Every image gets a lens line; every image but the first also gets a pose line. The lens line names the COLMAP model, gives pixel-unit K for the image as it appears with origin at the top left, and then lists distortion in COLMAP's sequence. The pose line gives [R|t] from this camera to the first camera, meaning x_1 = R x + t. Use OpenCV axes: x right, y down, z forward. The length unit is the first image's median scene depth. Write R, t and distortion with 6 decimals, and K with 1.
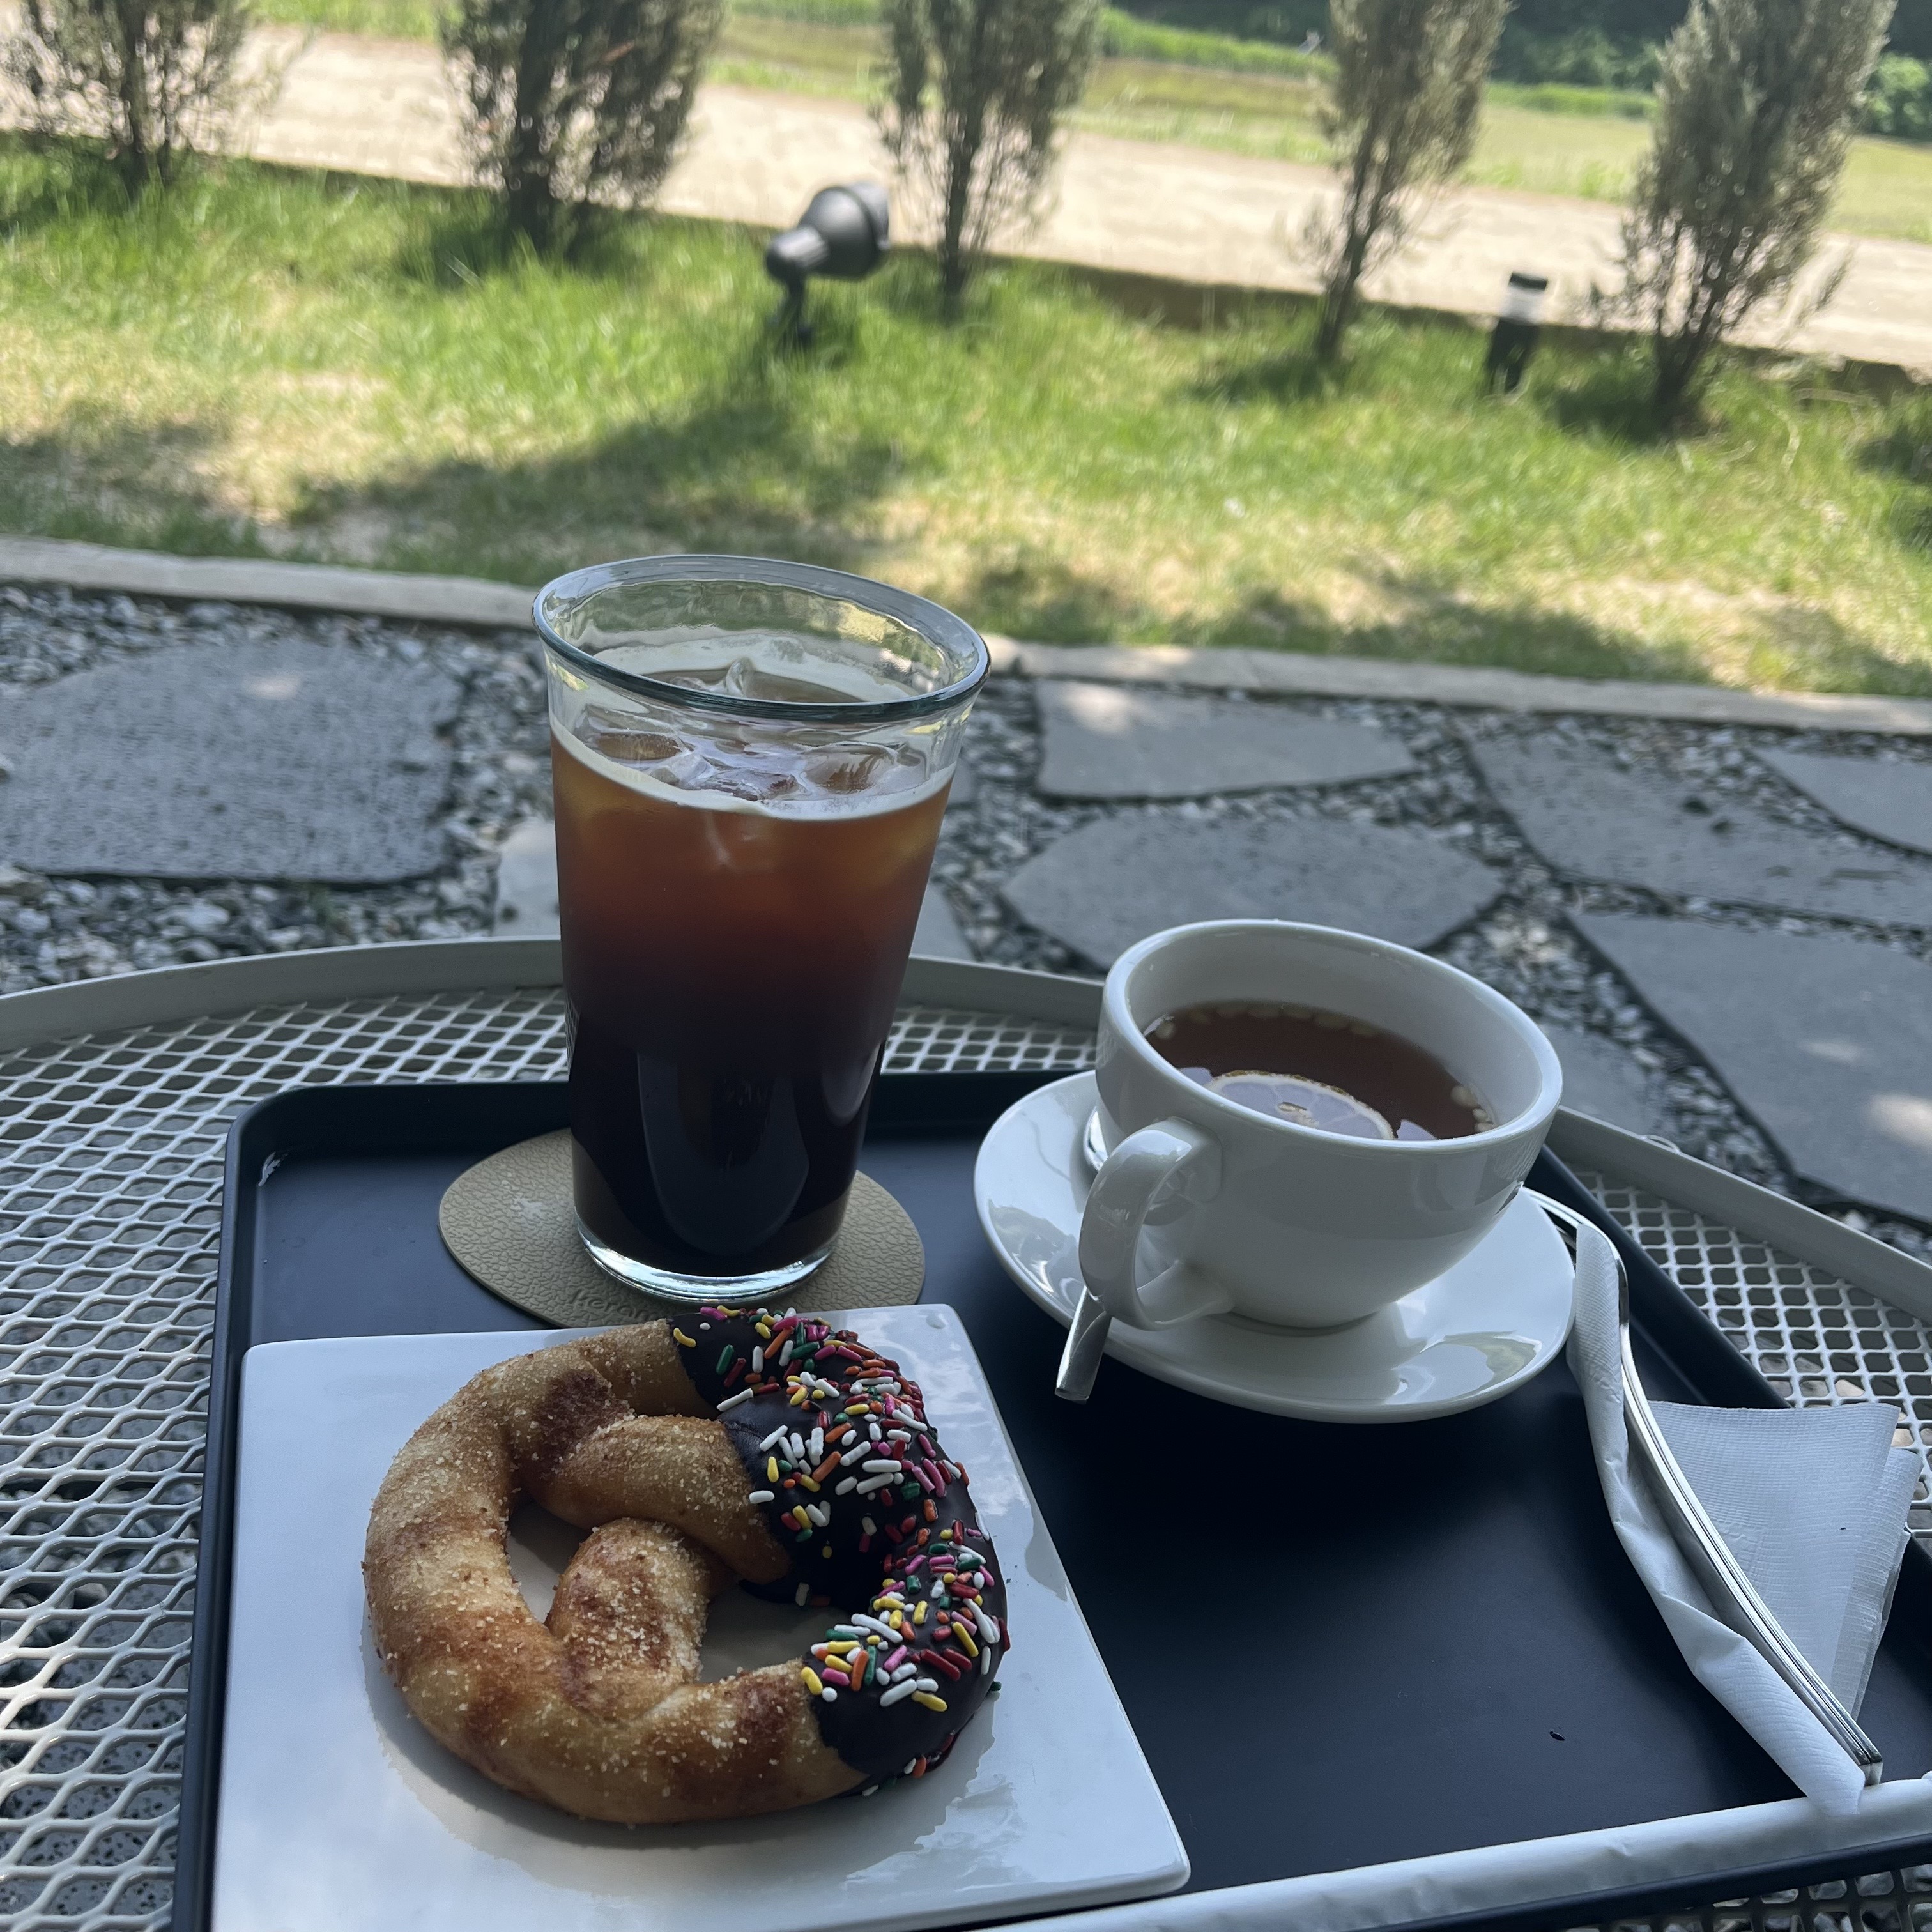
lens RADIAL K [[1941.6, 0, 966.1], [0, 1941.6, 963.1], [0, 0, 1]] dist [0.027887, 0.000000]
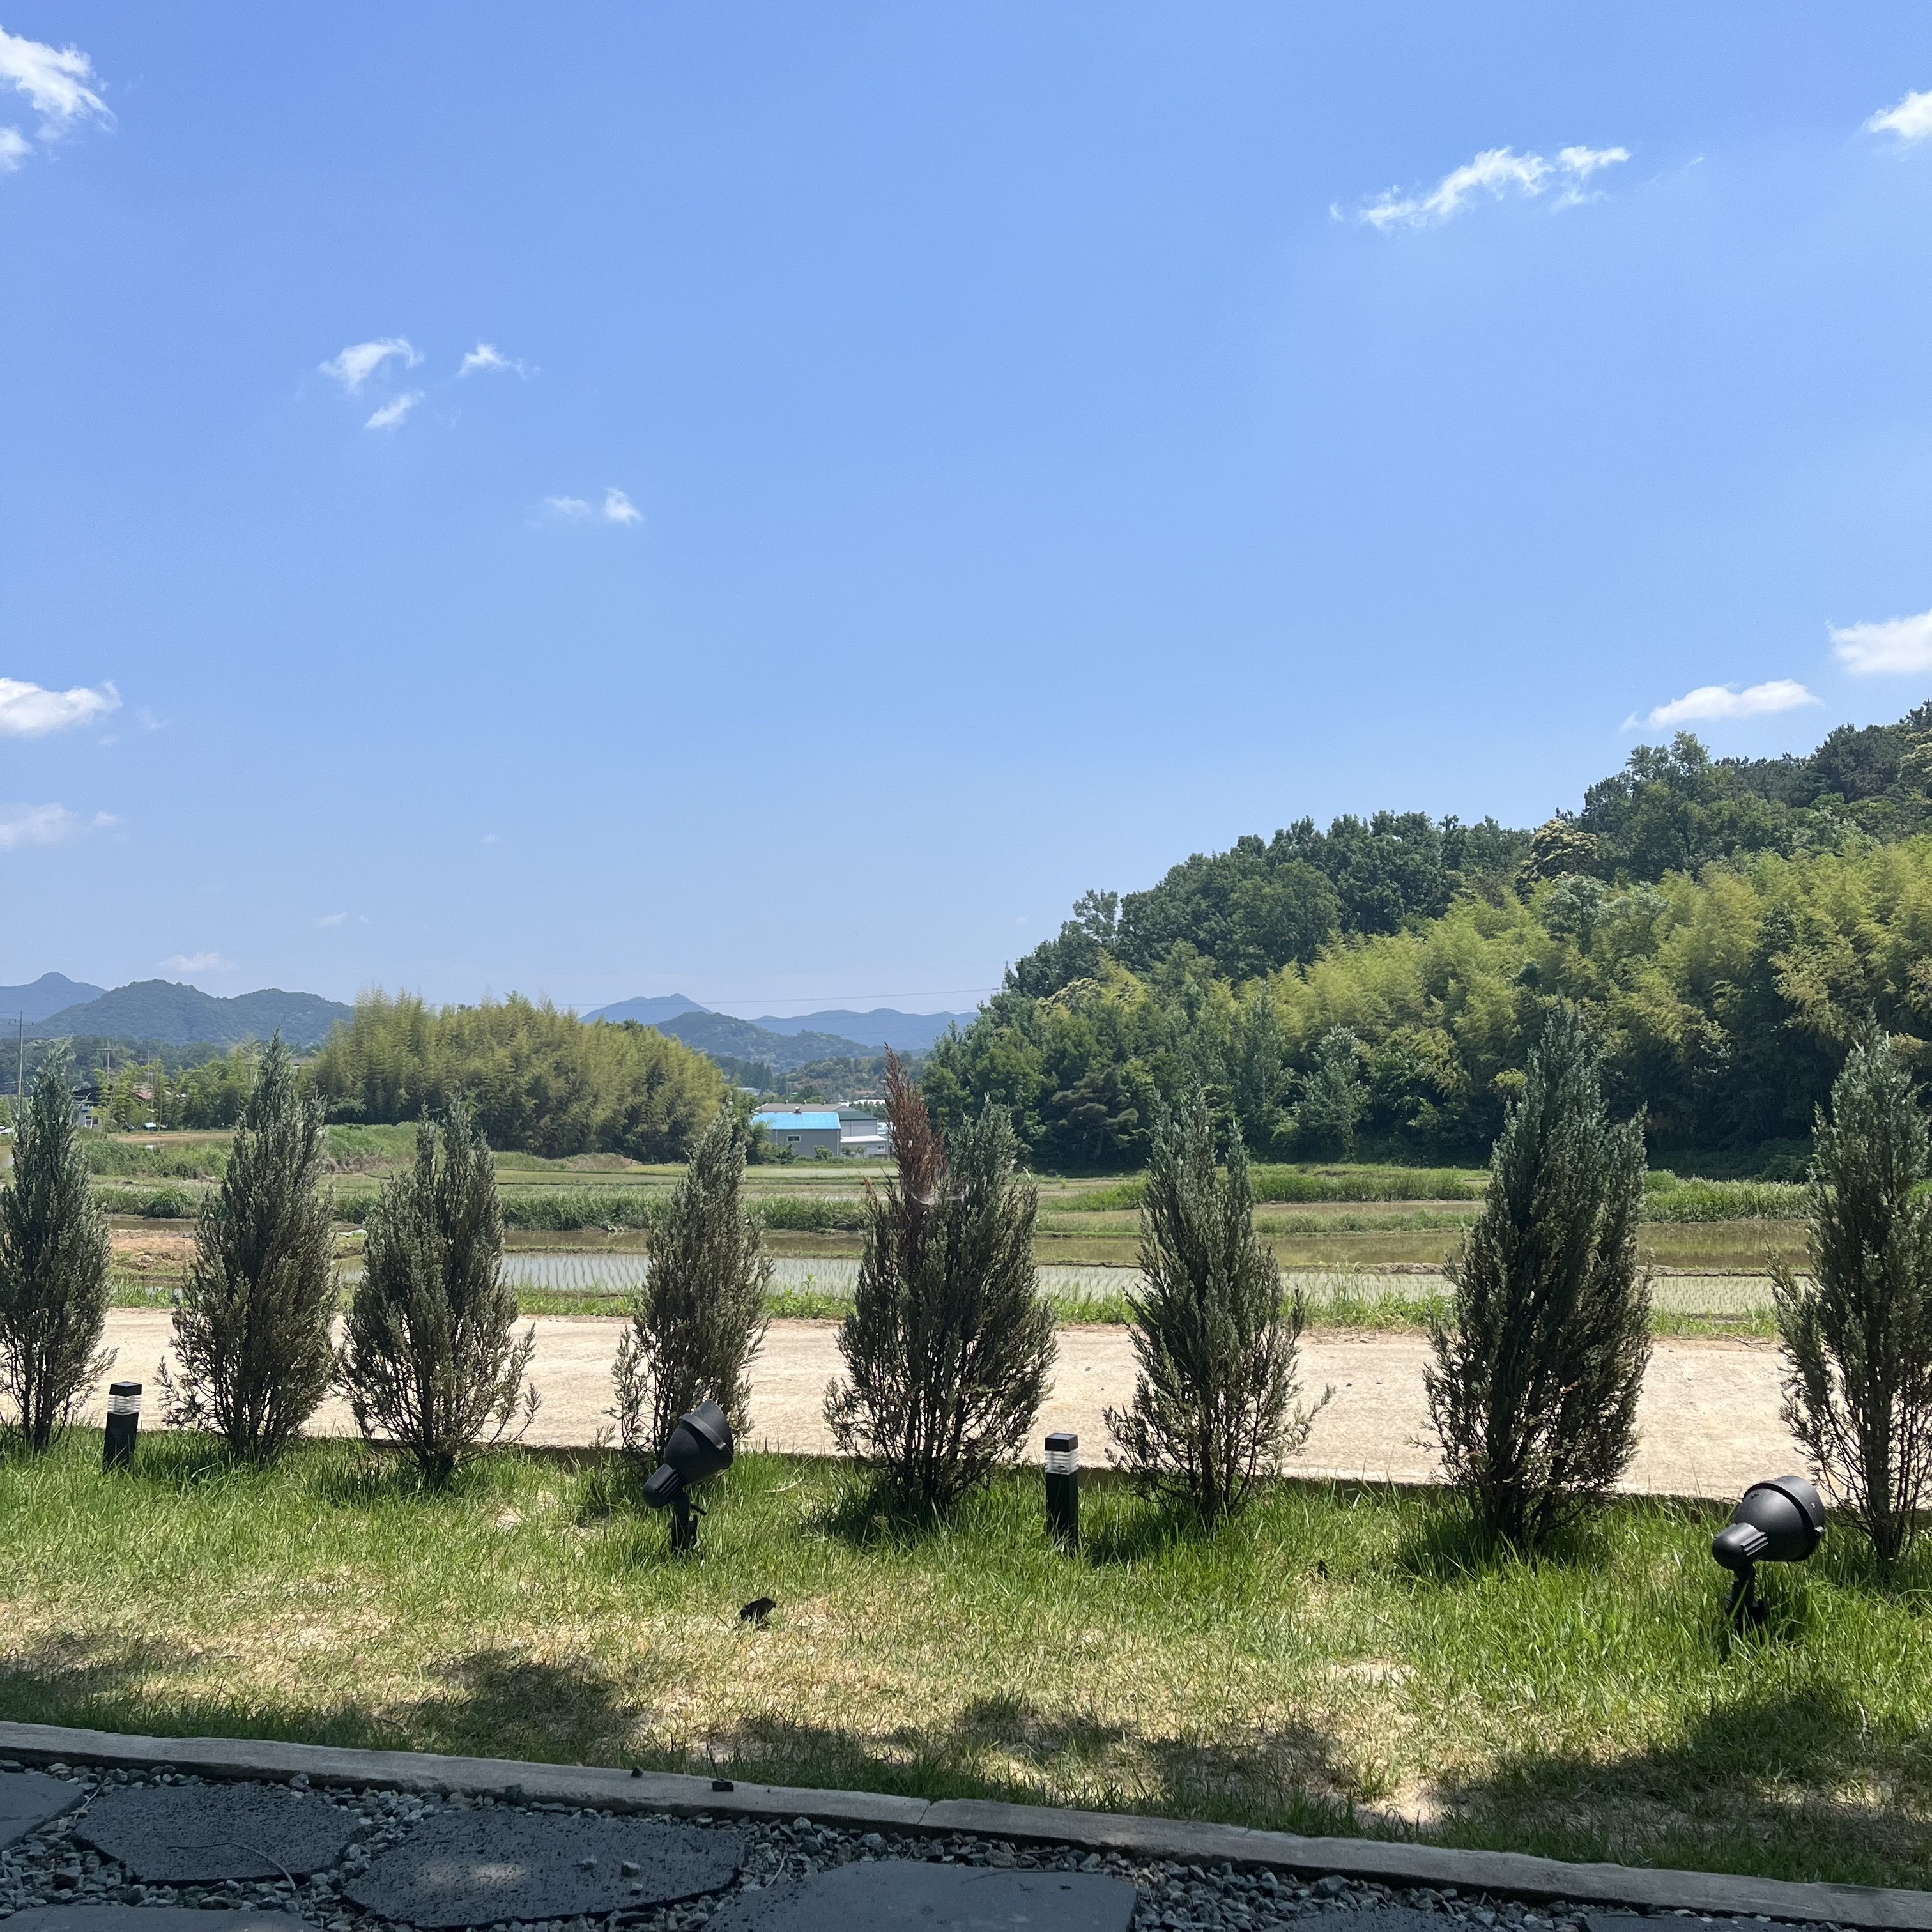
lens RADIAL K [[1941.6, 0, 966.9], [0, 1941.6, 954.6], [0, 0, 1]] dist [0.027887, 0.000000]
pose [[0.904345, -0.179942, -0.387014, 0.013316], [-0.066755, 0.835984, -0.544678, 0.023033], [0.421548, 0.518413, 0.744006, -0.279223]]
